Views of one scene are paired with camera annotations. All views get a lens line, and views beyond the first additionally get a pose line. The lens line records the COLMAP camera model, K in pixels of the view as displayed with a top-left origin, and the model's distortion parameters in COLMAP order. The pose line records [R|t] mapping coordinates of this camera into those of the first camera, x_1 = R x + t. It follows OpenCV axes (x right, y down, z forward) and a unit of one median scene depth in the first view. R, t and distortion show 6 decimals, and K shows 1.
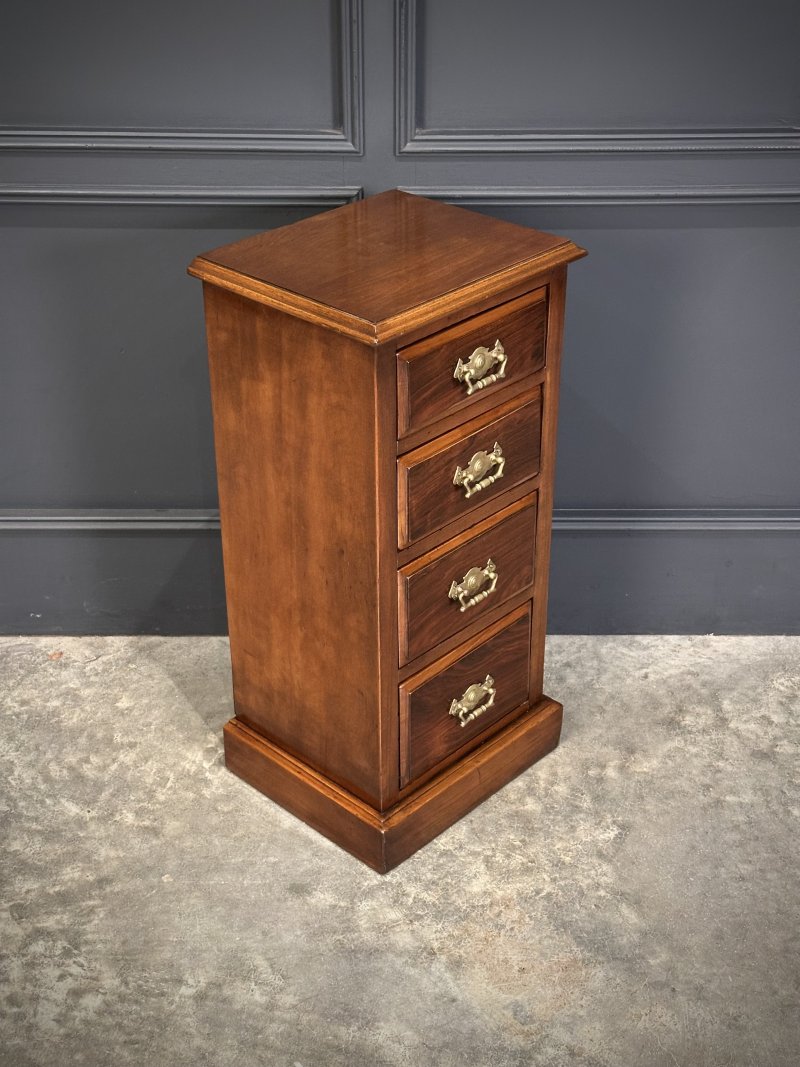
lens RADIAL K [[1507.9, 0, 403.5], [0, 1507.9, 554.3], [0, 0, 1]] dist [0.211947, -0.519722]
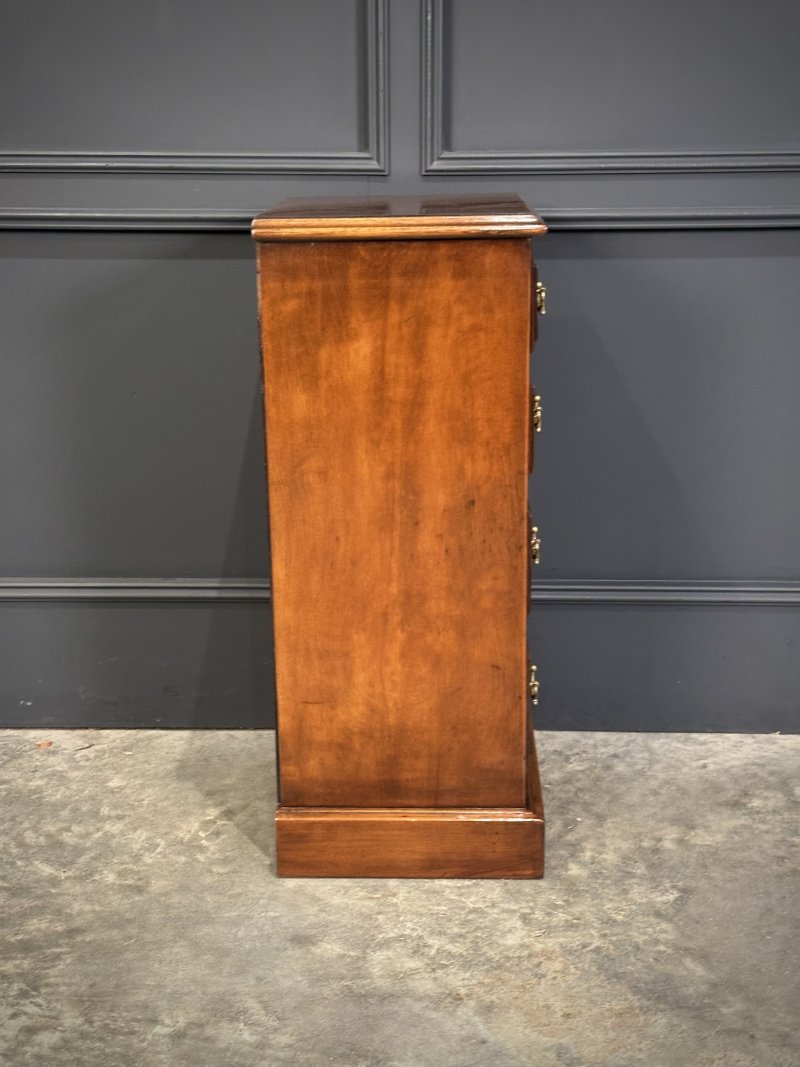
lens RADIAL K [[1529.9, 0, 397.0], [0, 1529.9, 548.1], [0, 0, 1]] dist [0.223511, -0.568337]
pose [[0.999481, 0.001761, -0.032163, 0.011493], [-0.010057, 0.965645, -0.259670, 0.229558], [0.030601, 0.259859, 0.965162, 0.110684]]
